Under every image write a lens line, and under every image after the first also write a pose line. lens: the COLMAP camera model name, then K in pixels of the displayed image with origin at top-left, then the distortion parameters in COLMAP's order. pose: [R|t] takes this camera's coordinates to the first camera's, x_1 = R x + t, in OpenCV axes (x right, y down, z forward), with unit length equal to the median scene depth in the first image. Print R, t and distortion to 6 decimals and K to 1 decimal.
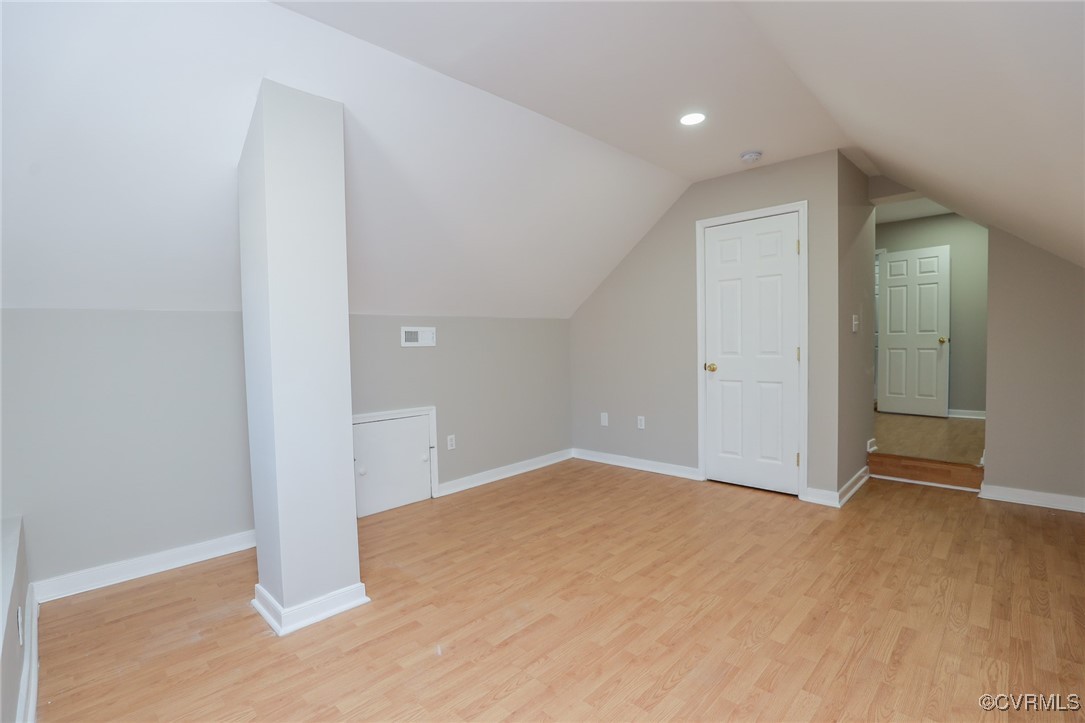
lens RADIAL K [[508.8, 0, 547.5], [0, 508.8, 364.3], [0, 0, 1]] dist [-0.027893, 0.002076]
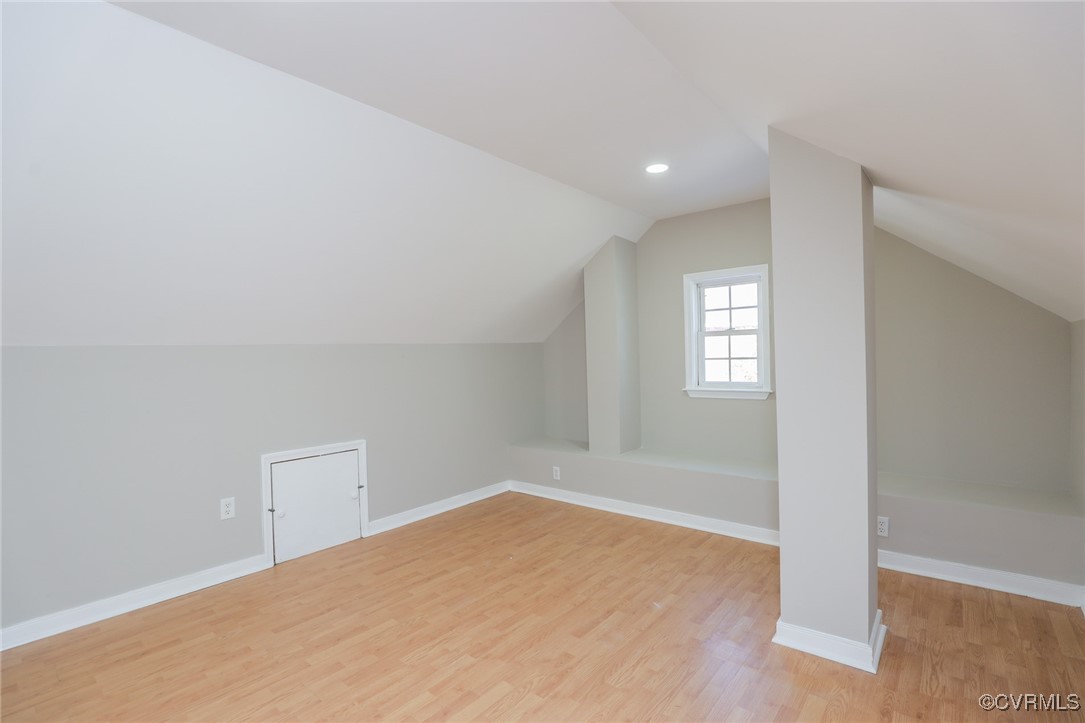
lens RADIAL K [[491.1, 0, 542.5], [0, 491.1, 361.5], [0, 0, 1]] dist [-0.025240, 0.000684]
pose [[-0.997089, 0.049290, -0.058174, 0.071221], [0.045864, 0.997214, 0.058825, -0.088076], [0.060912, 0.055986, -0.996572, 1.243011]]
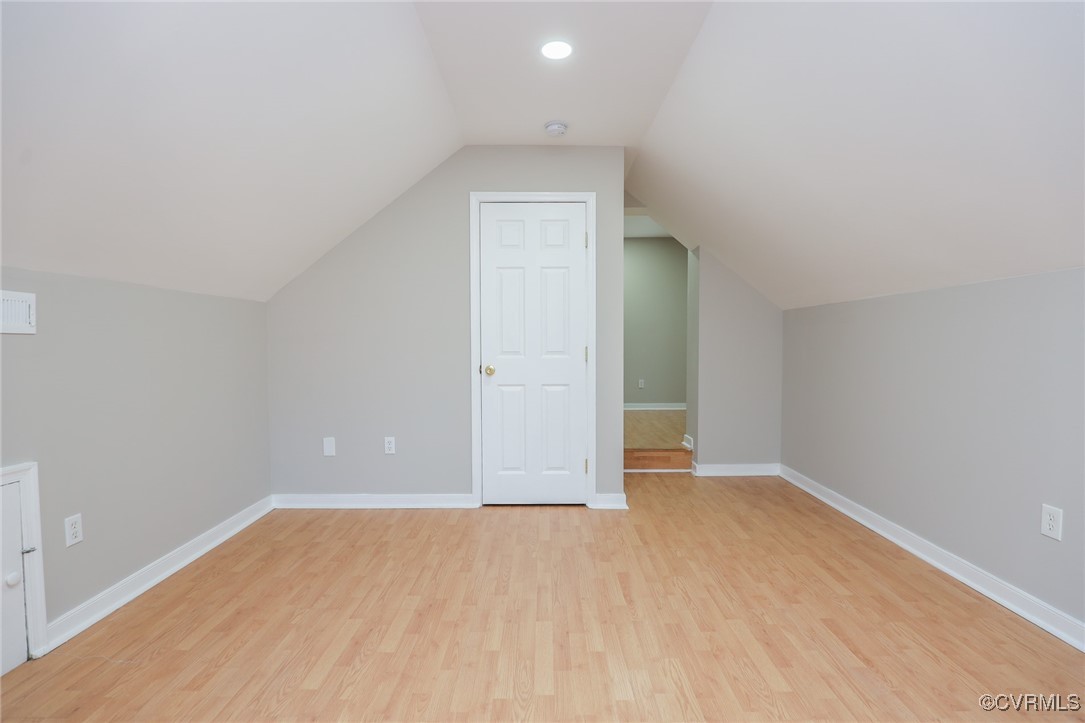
lens RADIAL K [[508.8, 0, 547.5], [0, 508.8, 364.3], [0, 0, 1]] dist [-0.027893, 0.002076]
pose [[0.717712, -0.007315, 0.696302, -0.221223], [0.018963, 0.999779, -0.009044, 0.006320], [-0.696082, 0.019695, 0.717692, 0.377146]]
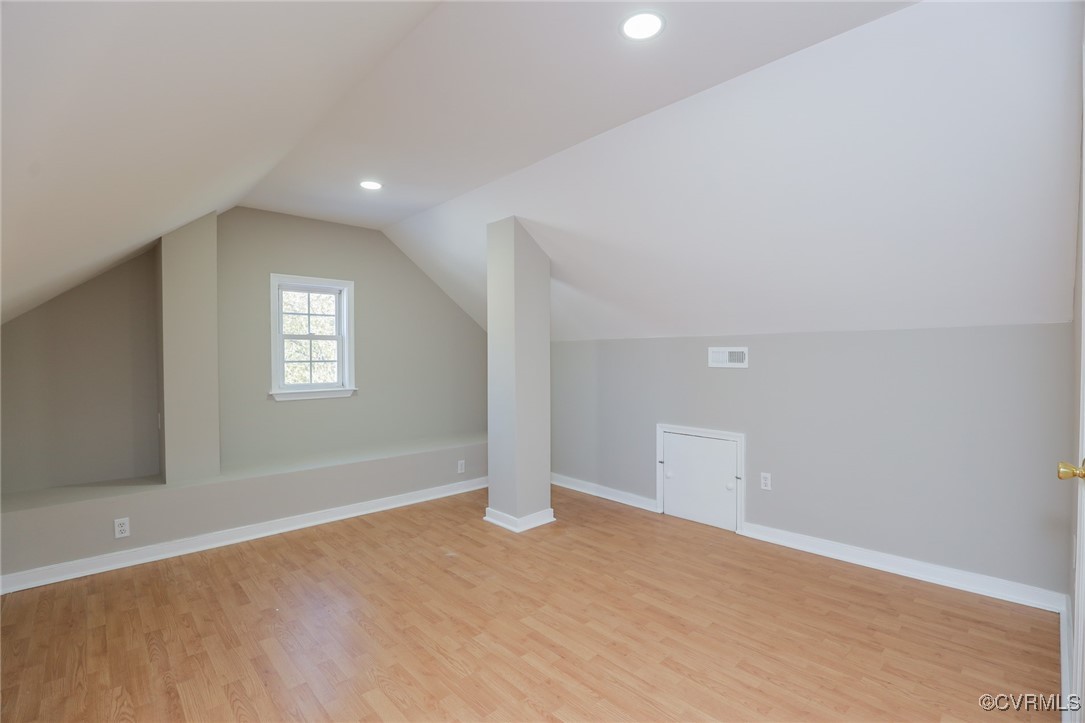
lens RADIAL K [[498.4, 0, 534.1], [0, 498.4, 360.1], [0, 0, 1]] dist [-0.035860, 0.008603]
pose [[-0.076031, 0.028620, -0.996695, 0.758473], [-0.037672, 0.998792, 0.031554, -0.070007], [0.996394, 0.039947, -0.074861, 0.765905]]
